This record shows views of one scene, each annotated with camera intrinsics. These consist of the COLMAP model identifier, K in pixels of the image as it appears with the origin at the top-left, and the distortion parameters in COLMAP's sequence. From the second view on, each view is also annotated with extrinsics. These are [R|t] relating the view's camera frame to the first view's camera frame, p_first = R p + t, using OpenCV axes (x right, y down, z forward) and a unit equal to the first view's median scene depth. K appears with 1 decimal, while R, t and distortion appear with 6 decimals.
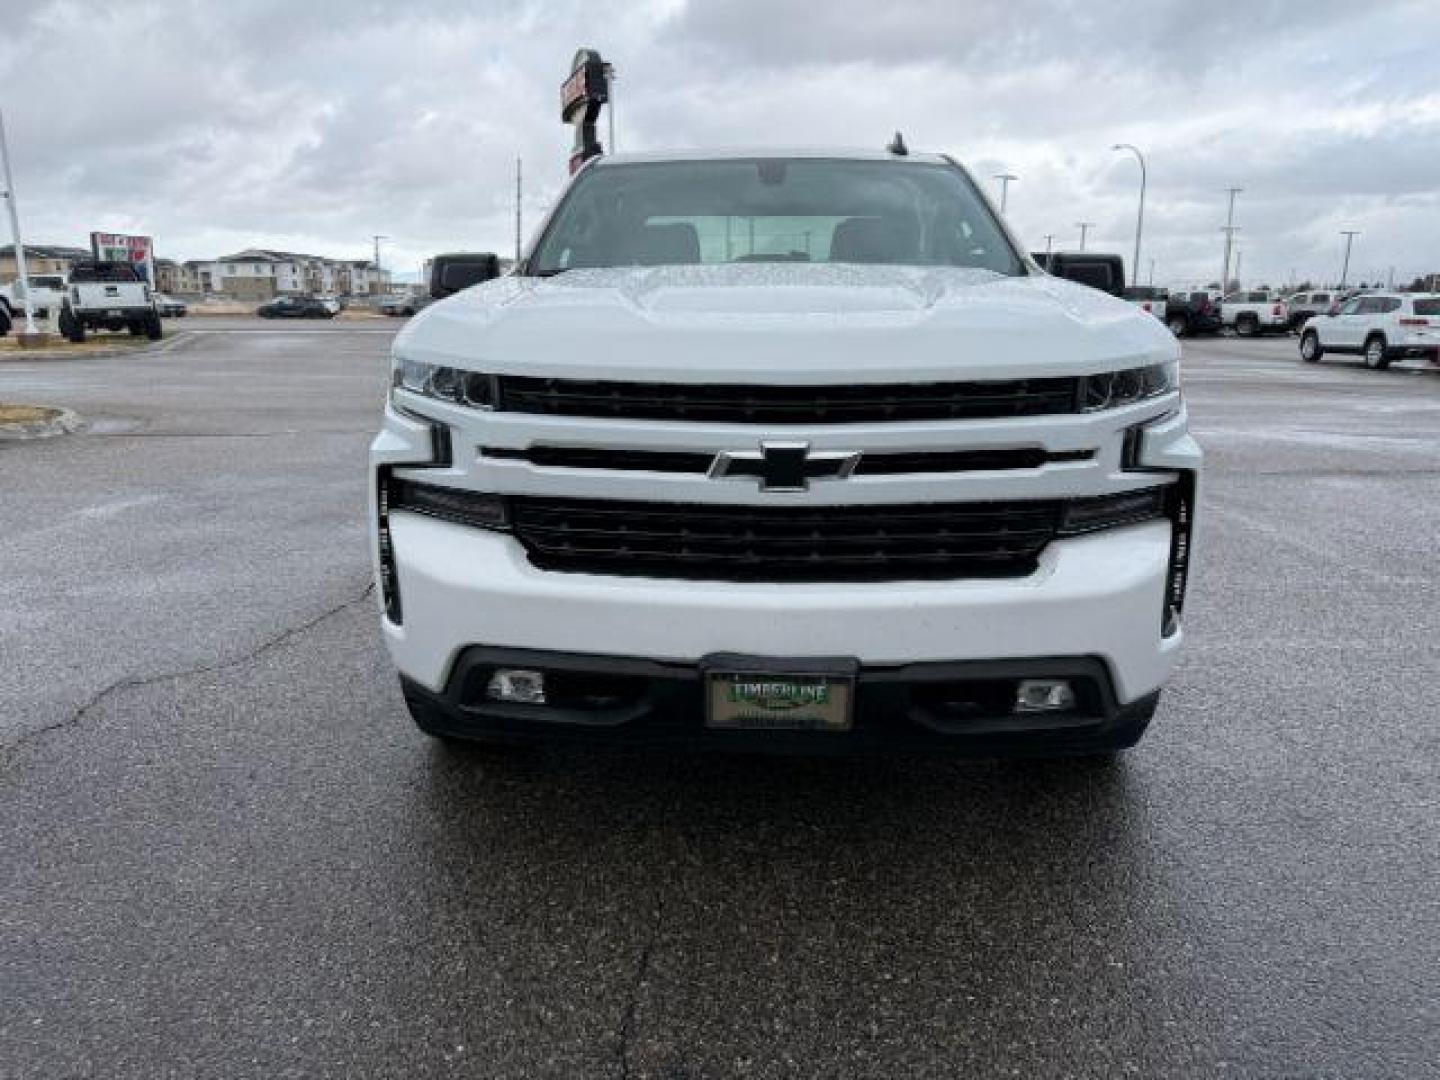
lens RADIAL K [[1030.1, 0, 778.6], [0, 1030.1, 523.2], [0, 0, 1]] dist [0.027935, -0.037306]
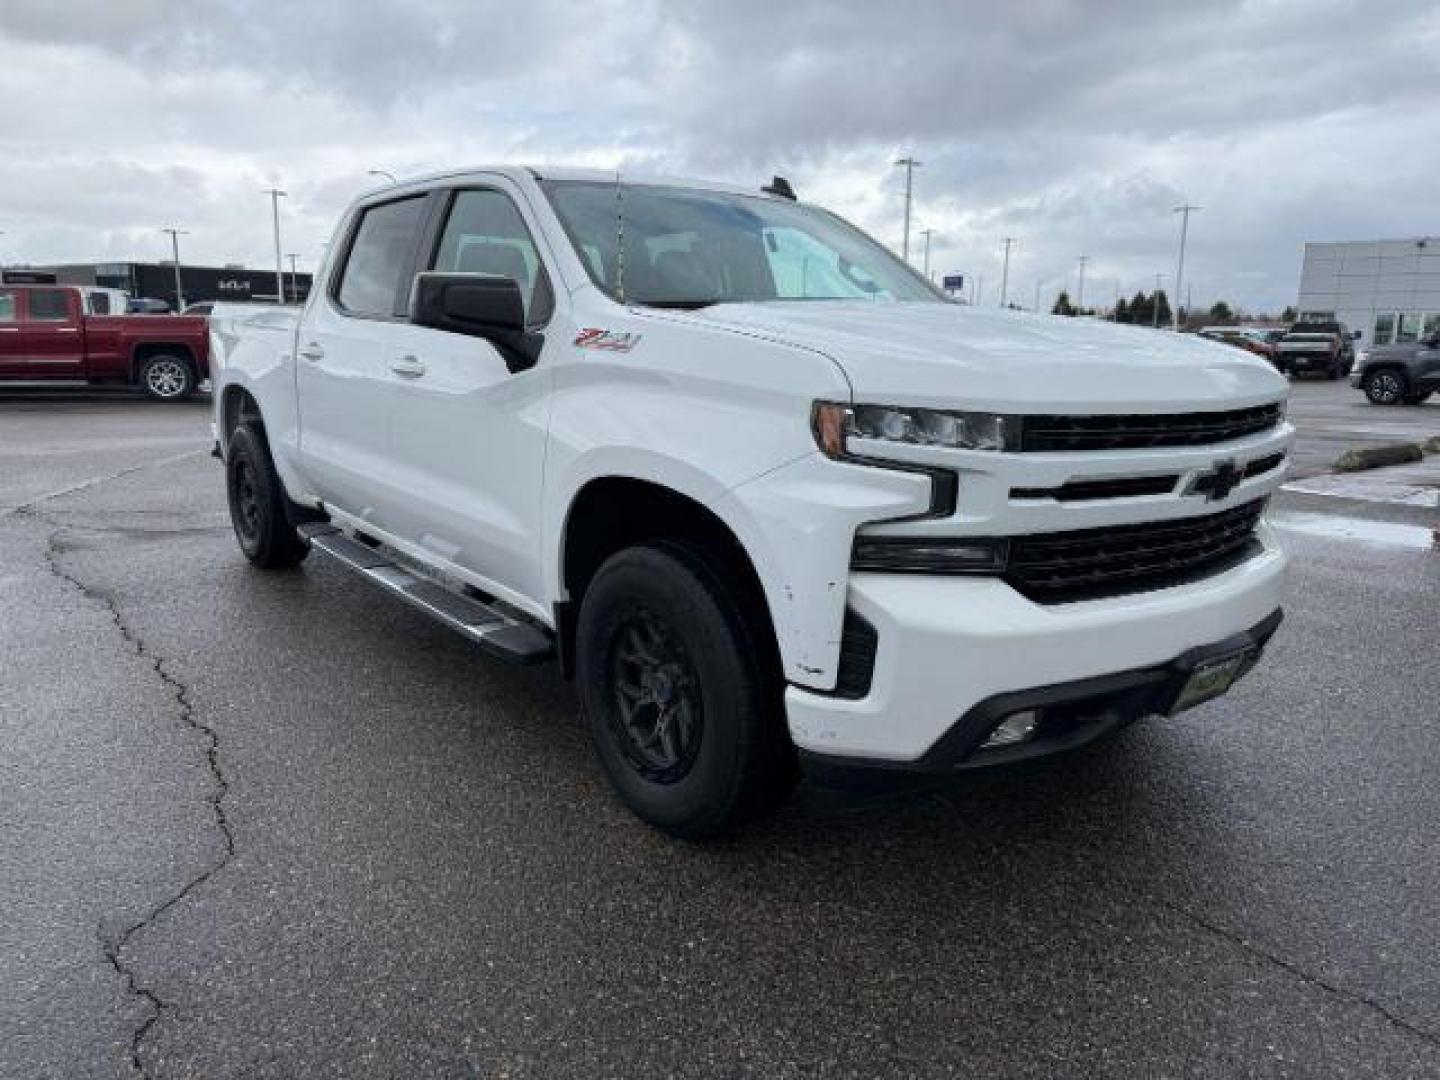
lens RADIAL K [[1030.1, 0, 748.4], [0, 1030.1, 534.7], [0, 0, 1]] dist [0.027935, -0.037306]
pose [[0.764195, -0.117423, 0.634207, -1.034970], [0.125402, 0.991574, 0.032485, -0.088676], [-0.632678, 0.054706, 0.772481, 0.386202]]
